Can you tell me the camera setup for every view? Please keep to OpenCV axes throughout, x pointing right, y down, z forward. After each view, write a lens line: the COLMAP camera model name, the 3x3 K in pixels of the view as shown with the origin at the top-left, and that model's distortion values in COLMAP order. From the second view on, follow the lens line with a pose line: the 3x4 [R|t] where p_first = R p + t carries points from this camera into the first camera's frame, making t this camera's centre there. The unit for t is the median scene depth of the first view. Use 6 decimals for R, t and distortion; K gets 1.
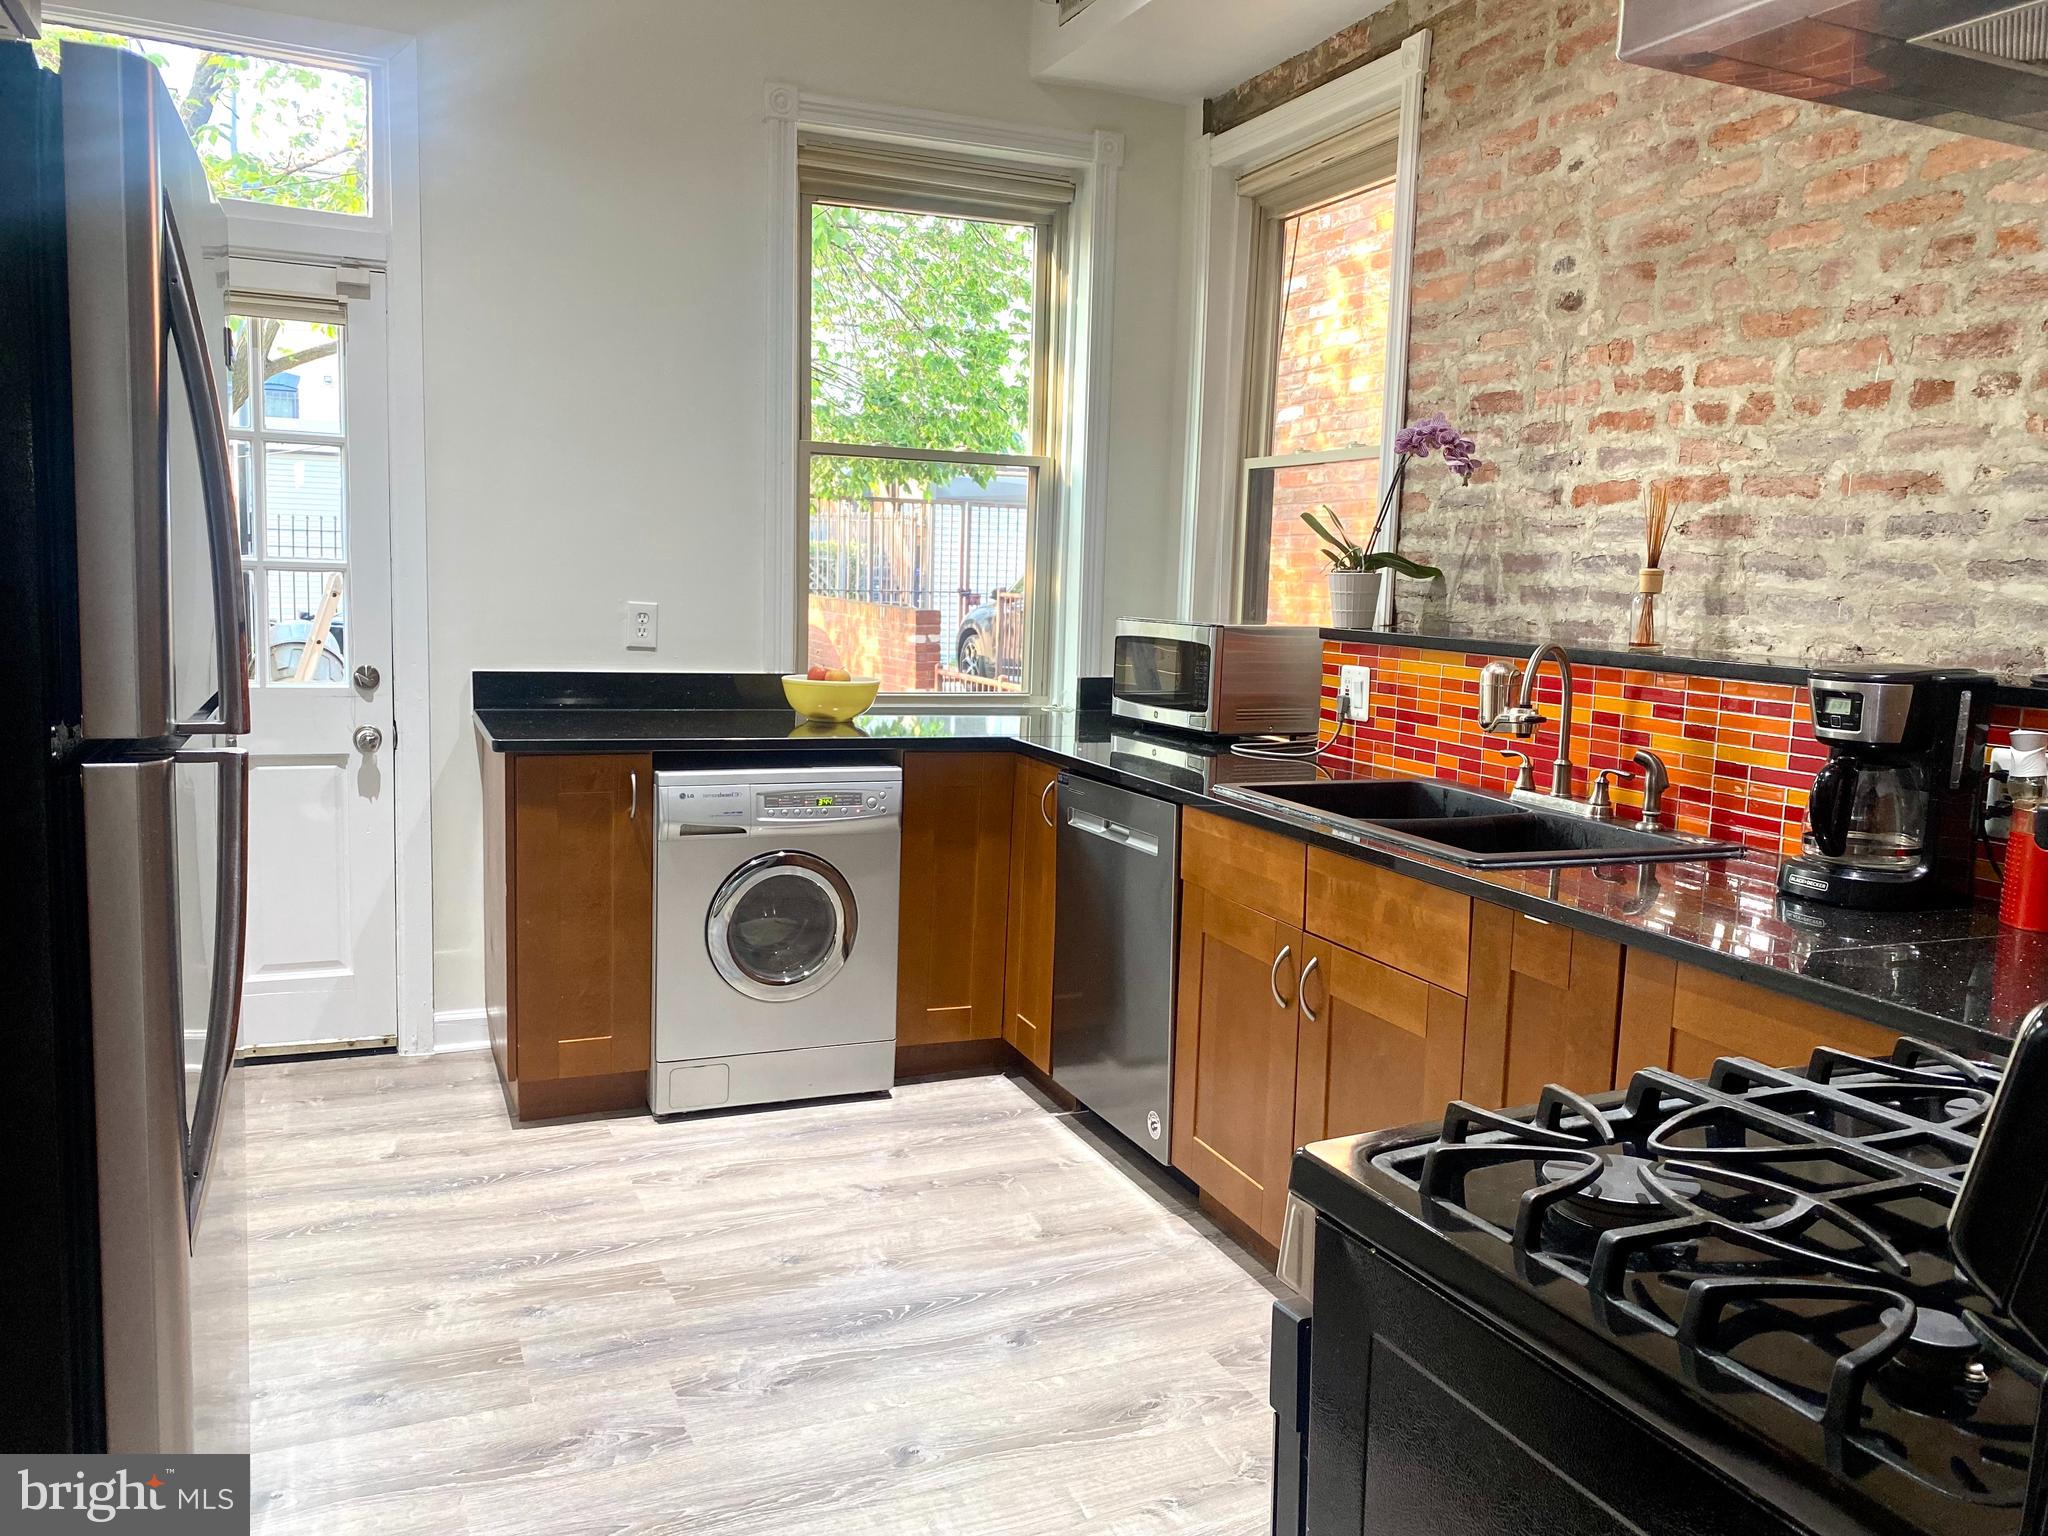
lens RADIAL K [[1545.2, 0, 993.2], [0, 1545.2, 737.9], [0, 0, 1]] dist [0.031835, -0.039391]
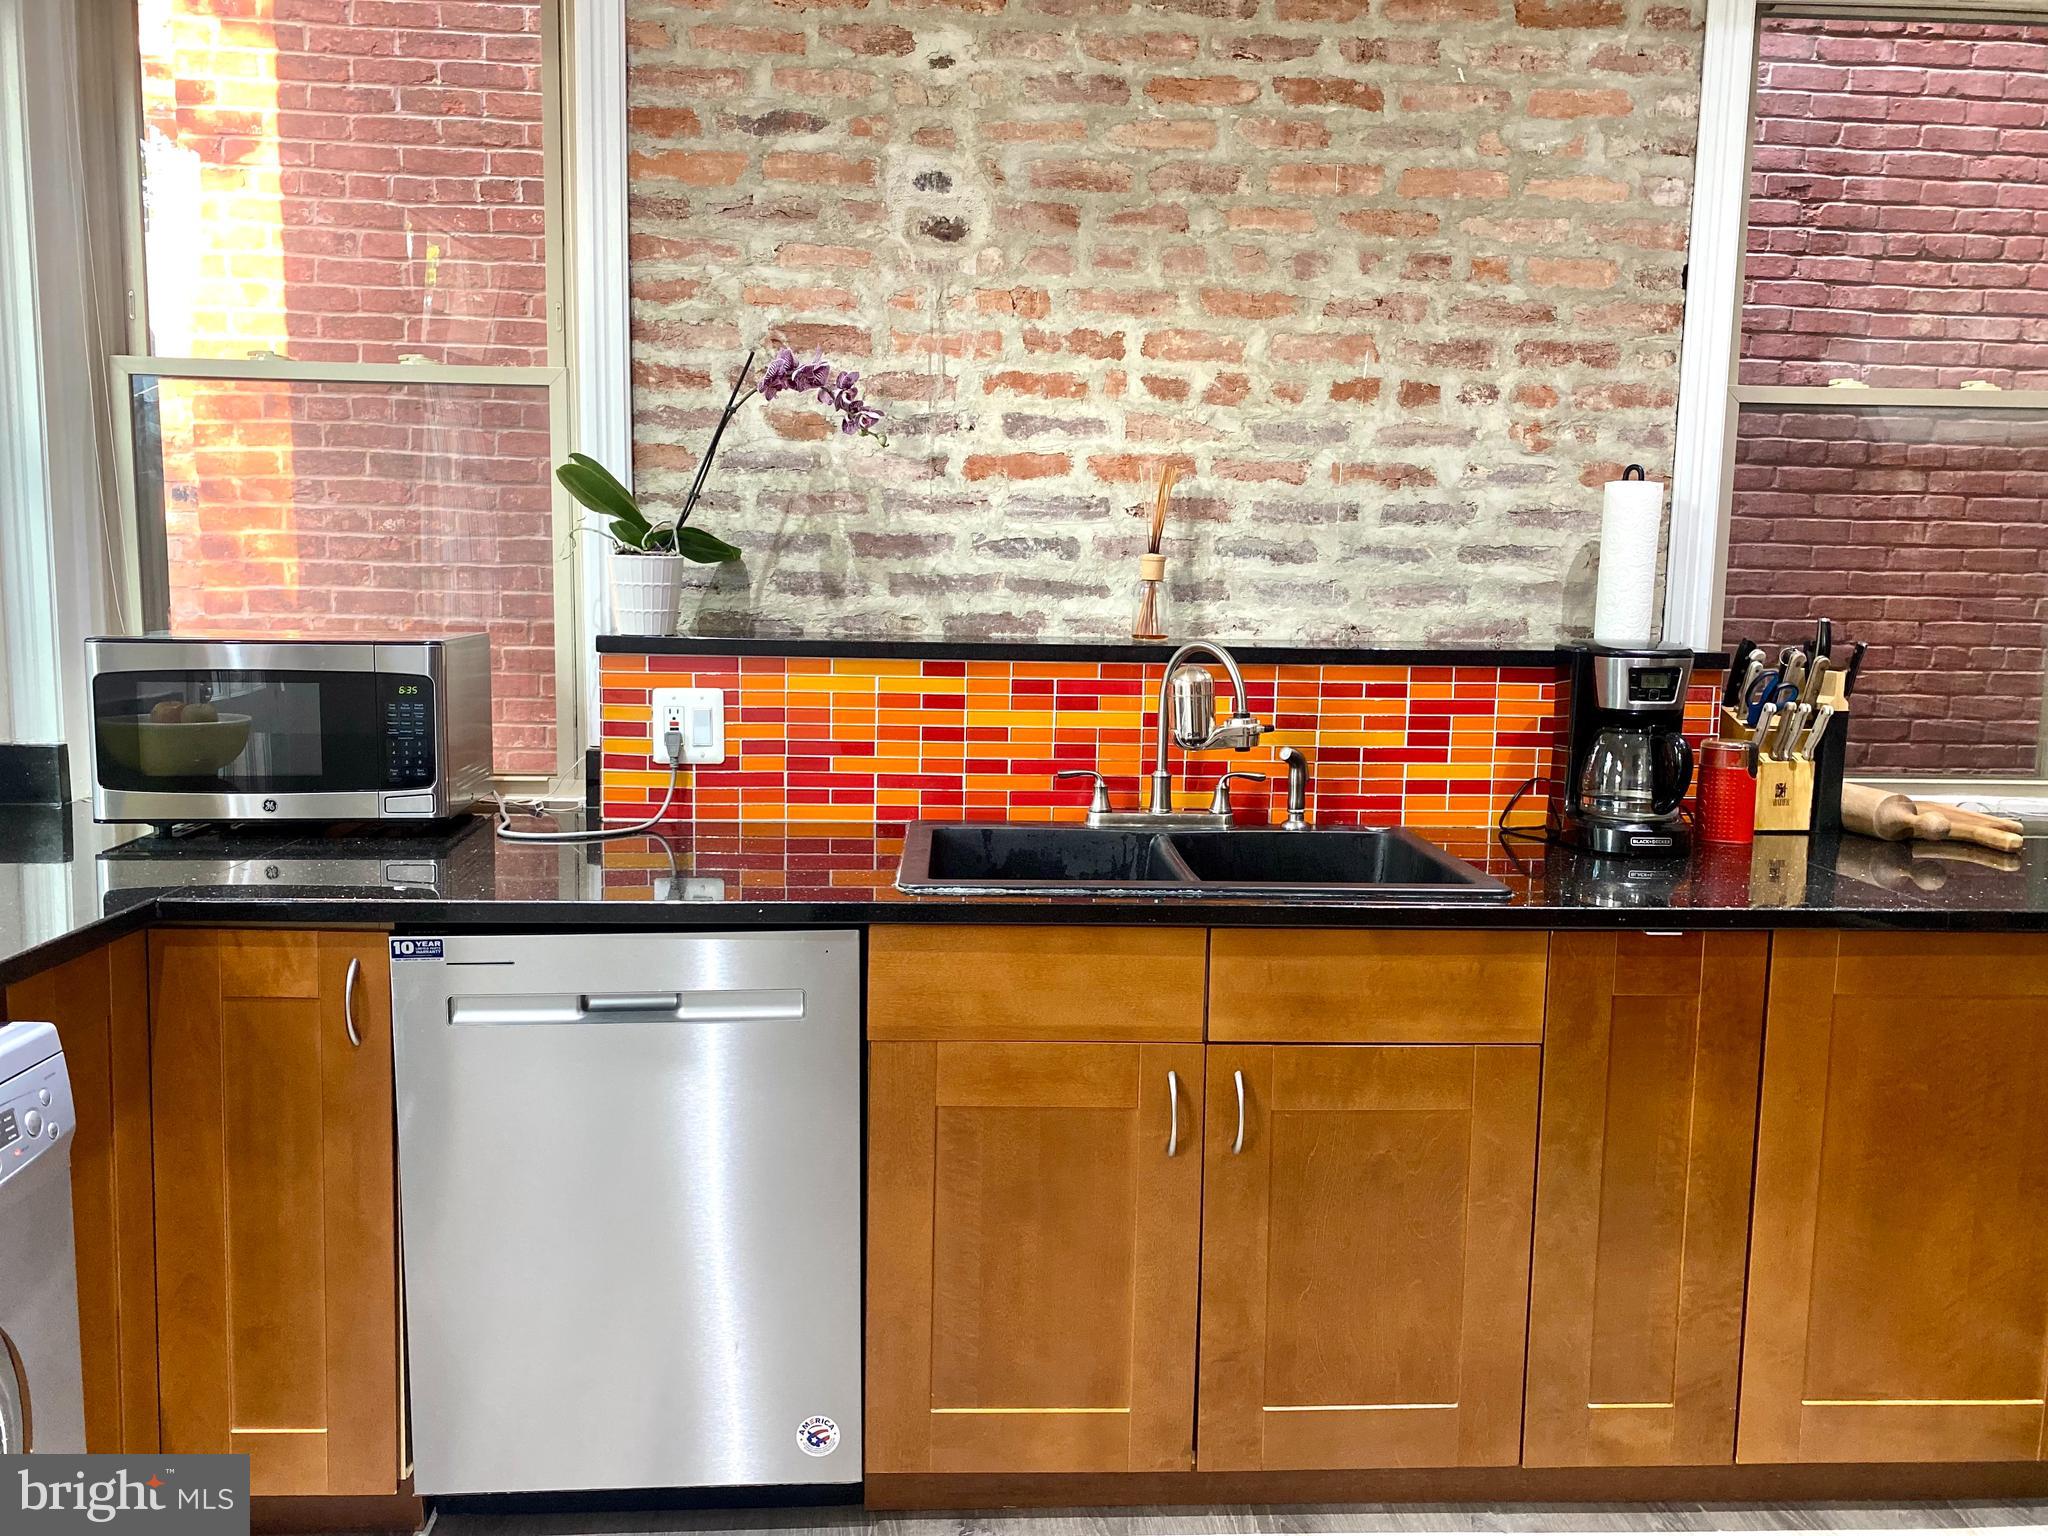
lens RADIAL K [[1545.2, 0, 1030.5], [0, 1545.2, 765.8], [0, 0, 1]] dist [0.031835, -0.039391]
pose [[0.318483, -0.138271, 0.937790, -0.424693], [0.099200, 0.988734, 0.112093, -0.083555], [-0.942724, 0.057329, 0.328612, 0.686693]]
